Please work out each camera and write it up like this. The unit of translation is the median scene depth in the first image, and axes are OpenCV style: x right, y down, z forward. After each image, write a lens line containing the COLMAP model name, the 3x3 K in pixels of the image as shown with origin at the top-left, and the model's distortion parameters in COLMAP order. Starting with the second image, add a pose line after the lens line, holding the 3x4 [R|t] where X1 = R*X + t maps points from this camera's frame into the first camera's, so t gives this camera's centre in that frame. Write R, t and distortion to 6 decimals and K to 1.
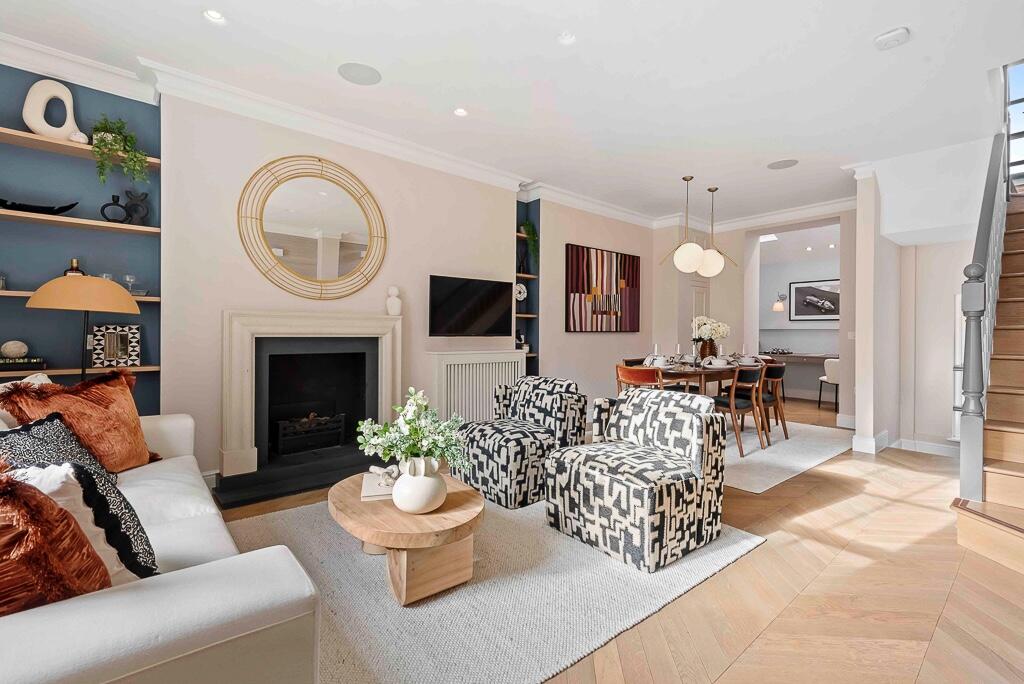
lens RADIAL K [[462.7, 0, 517.5], [0, 462.7, 333.8], [0, 0, 1]] dist [0.047231, -0.020837]
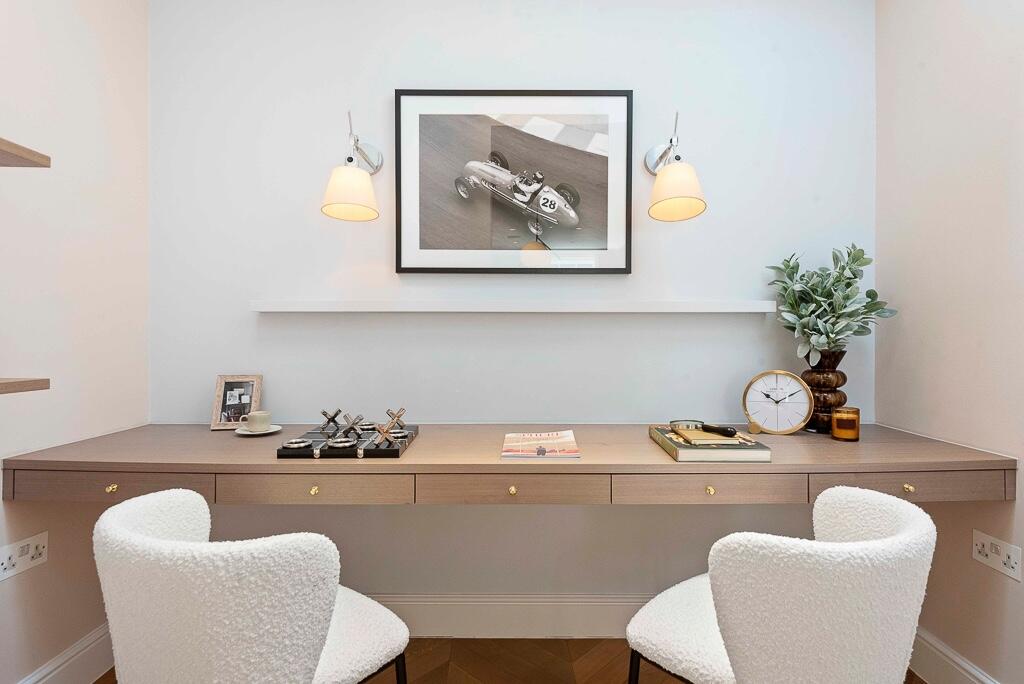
lens RADIAL K [[563.8, 0, 513.0], [0, 563.8, 321.3], [0, 0, 1]] dist [0.000459, 0.000048]
pose [[0.639334, -0.000065, 0.768929, 1.044716], [0.002785, 0.999994, -0.002231, -0.013803], [-0.768924, 0.003568, 0.639330, 1.989783]]
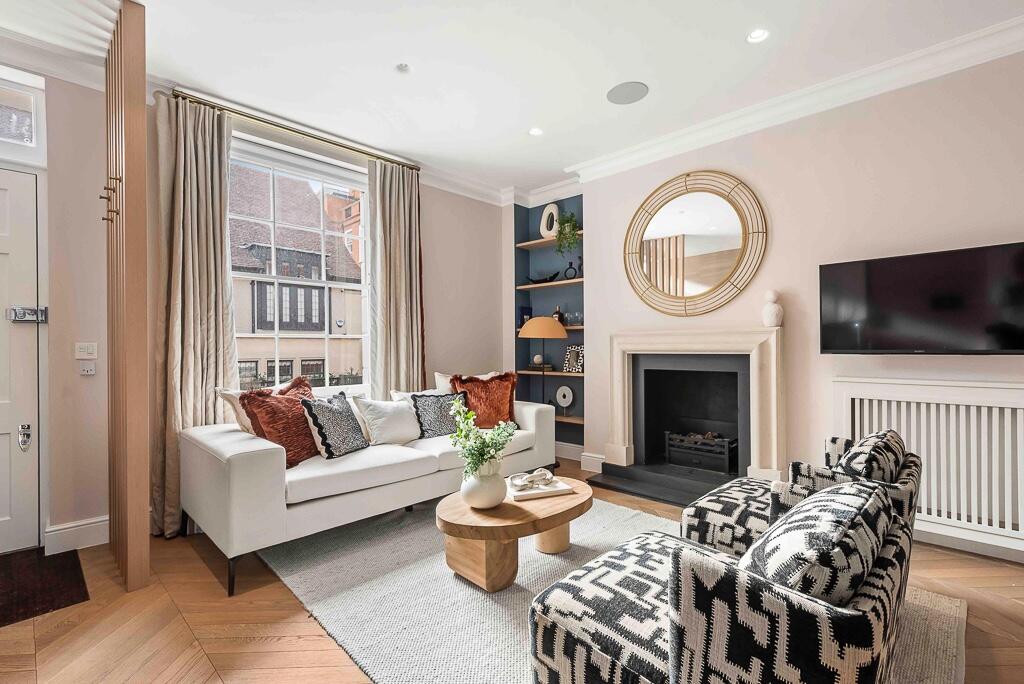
lens RADIAL K [[461.5, 0, 516.3], [0, 461.5, 350.0], [0, 0, 1]] dist [0.024416, -0.000281]
pose [[0.098144, -0.002744, -0.995168, 0.574696], [0.002975, 0.999993, -0.002464, -0.000051], [0.995168, -0.002718, 0.098151, 0.603400]]
